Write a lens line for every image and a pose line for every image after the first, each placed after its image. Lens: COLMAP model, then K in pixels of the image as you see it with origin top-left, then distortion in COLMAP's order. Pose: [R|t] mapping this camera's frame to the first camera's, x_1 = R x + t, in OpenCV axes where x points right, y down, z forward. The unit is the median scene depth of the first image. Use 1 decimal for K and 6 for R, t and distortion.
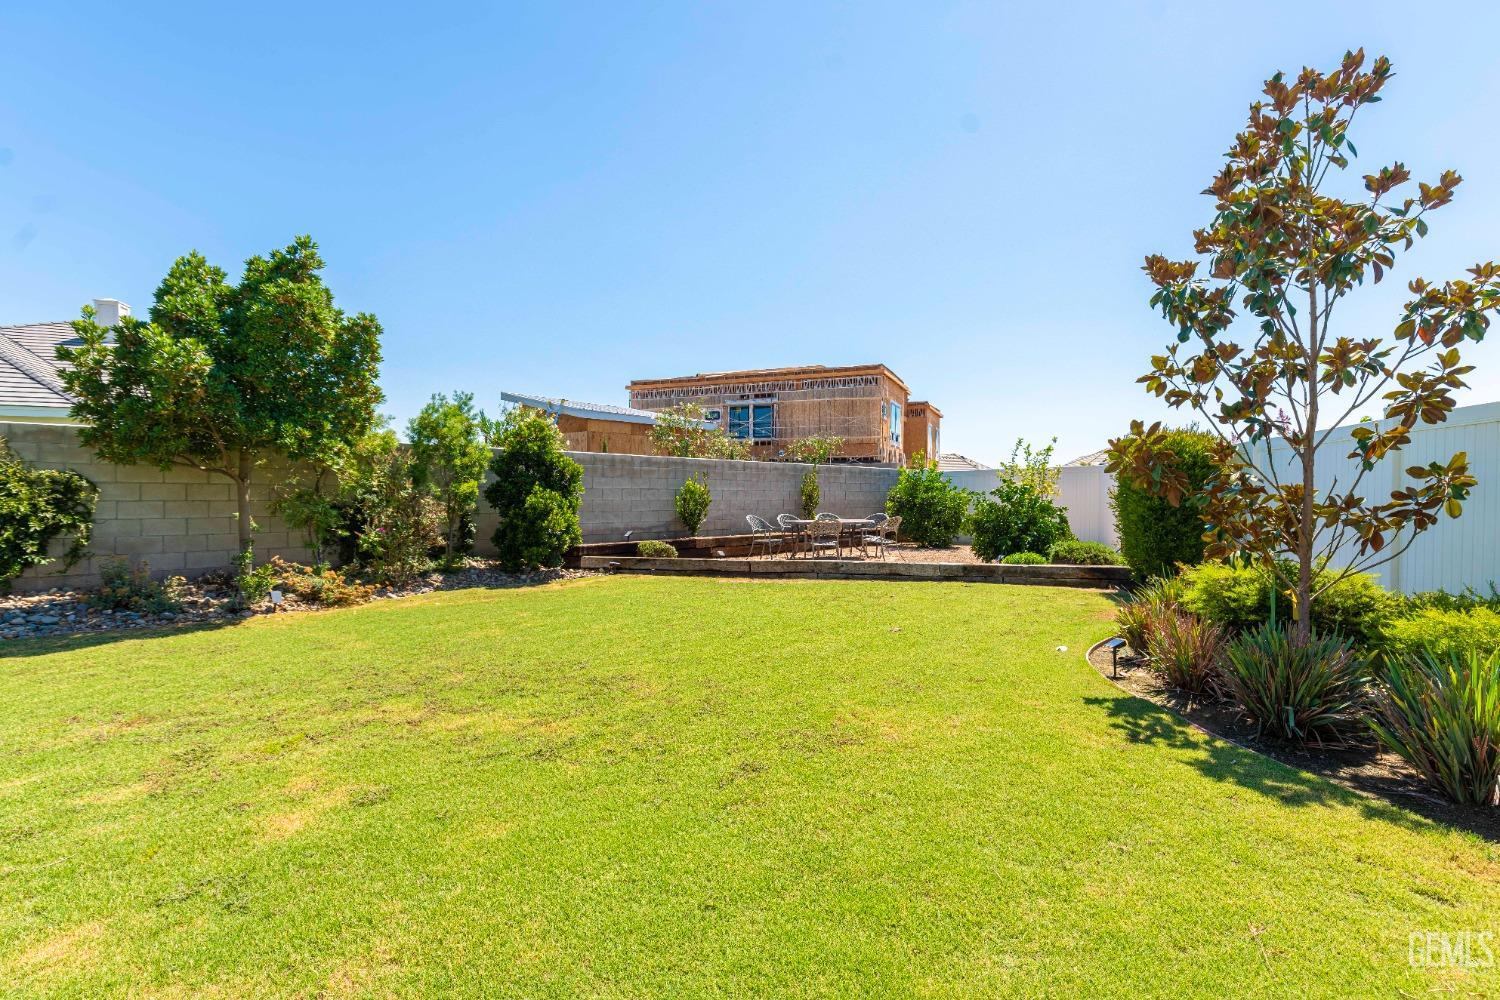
lens RADIAL K [[718.5, 0, 750.0], [0, 718.5, 500.0], [0, 0, 1]] dist [-0.000301, 0.000038]
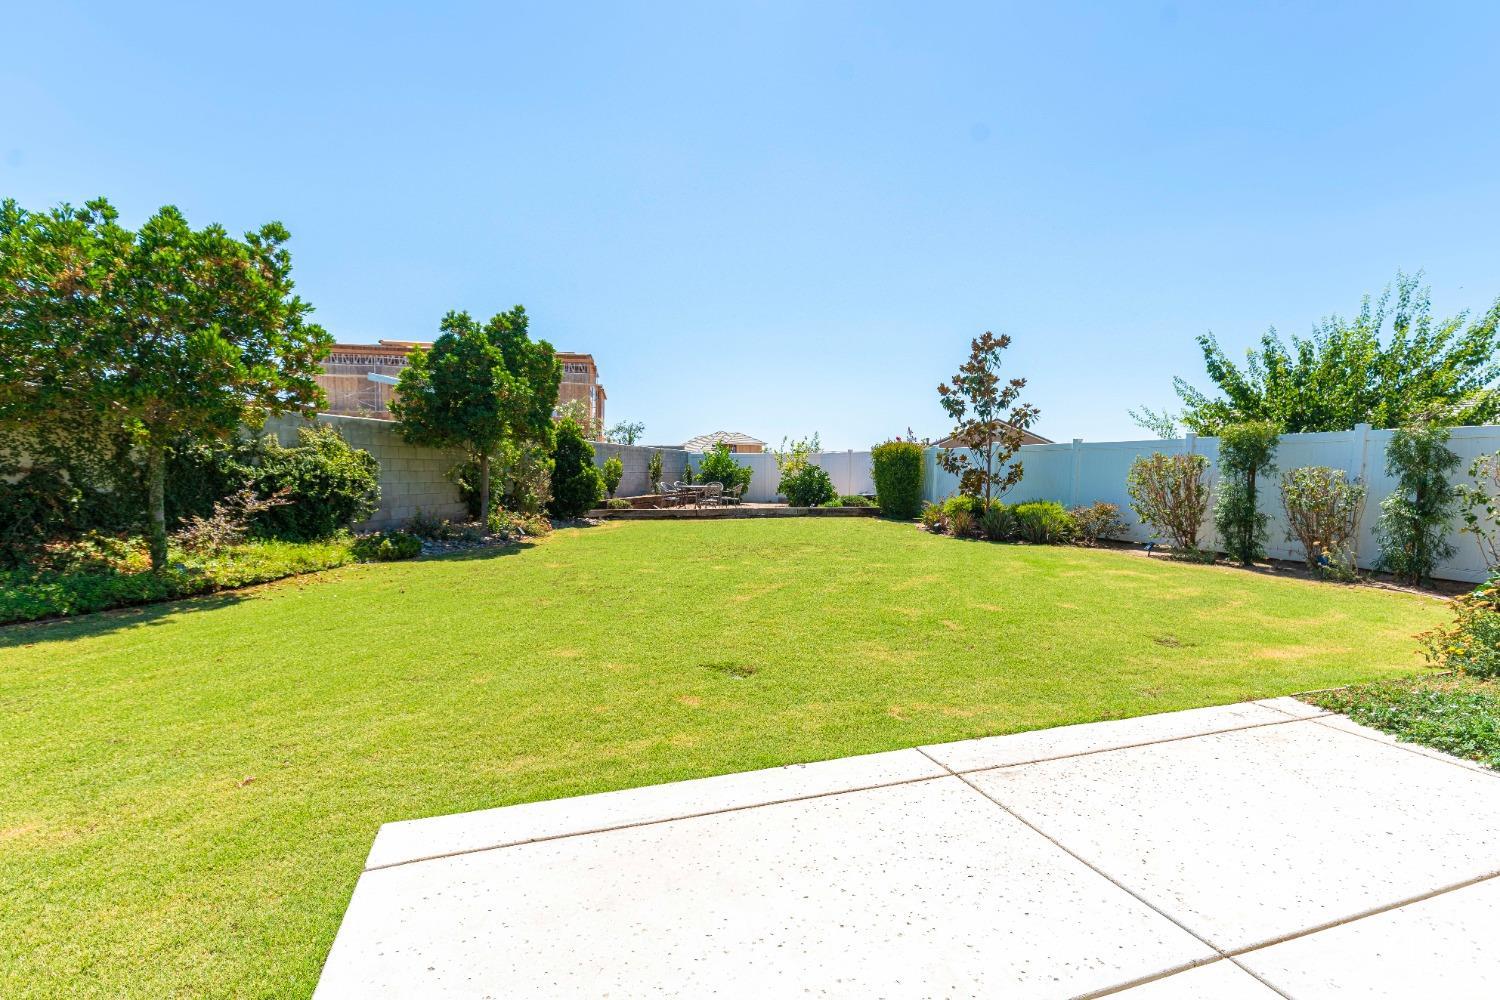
lens RADIAL K [[696.7, 0, 775.1], [0, 696.7, 503.5], [0, 0, 1]] dist [0.000722, 0.000054]
pose [[0.833313, -0.016978, 0.552541, -0.466711], [-0.009181, 0.998965, 0.044540, -0.001453], [-0.552726, -0.042189, 0.832295, -0.281109]]
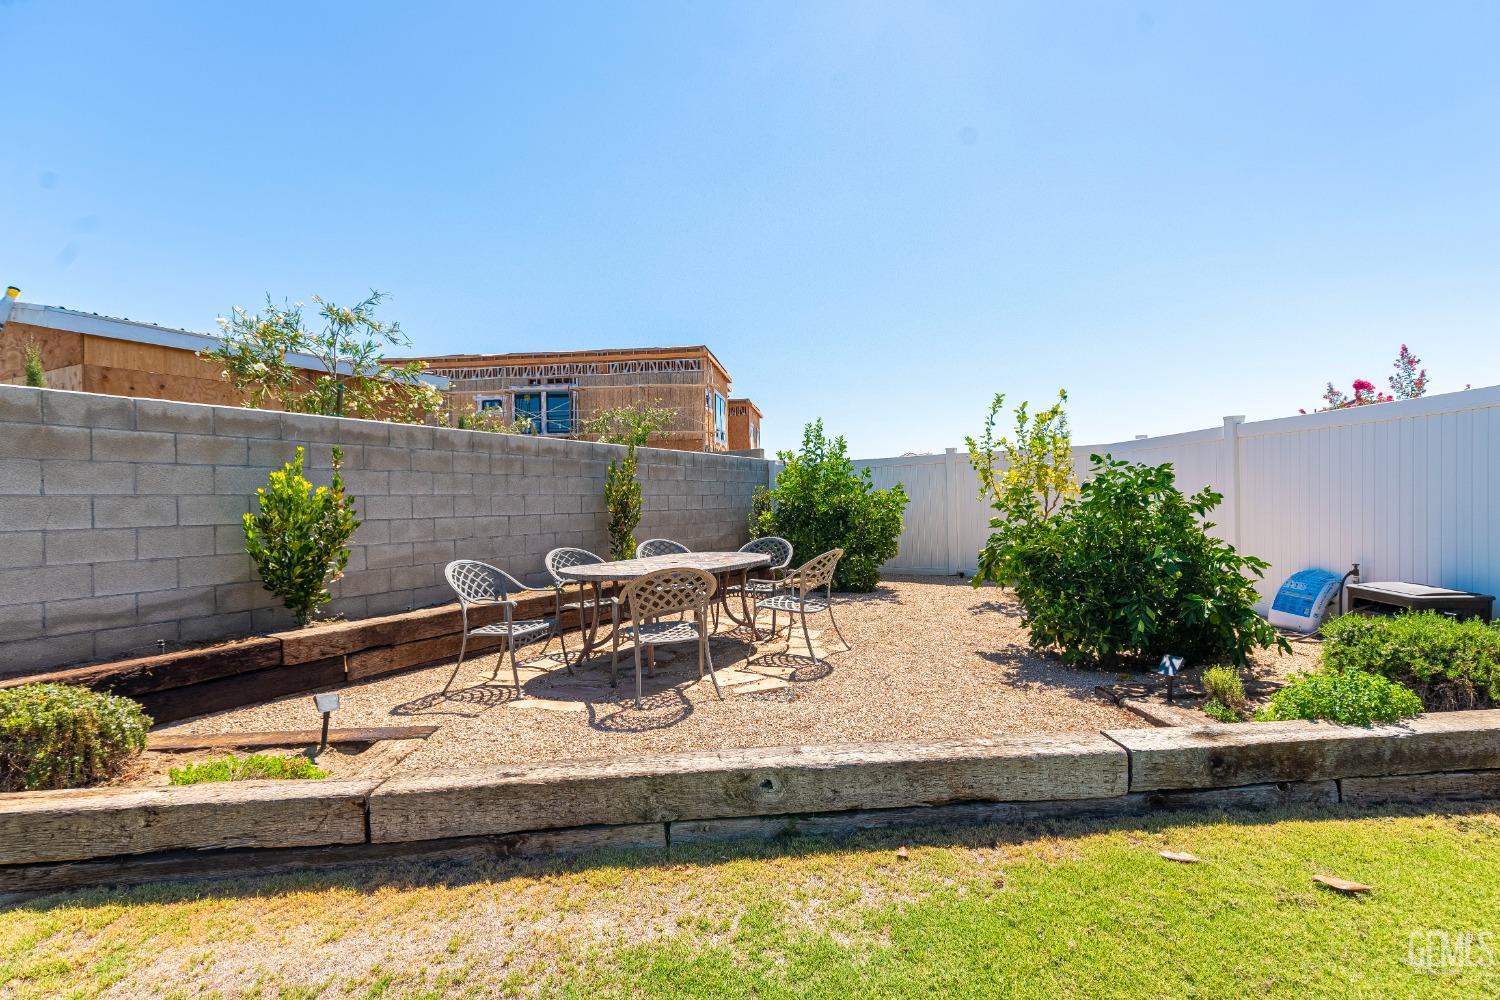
lens RADIAL K [[696.7, 0, 775.1], [0, 696.7, 503.5], [0, 0, 1]] dist [0.000722, 0.000054]
pose [[0.954722, -0.022627, 0.296638, 0.038020], [0.024152, 0.999707, -0.001478, -0.003014], [-0.296518, 0.008575, 0.954989, 0.470669]]
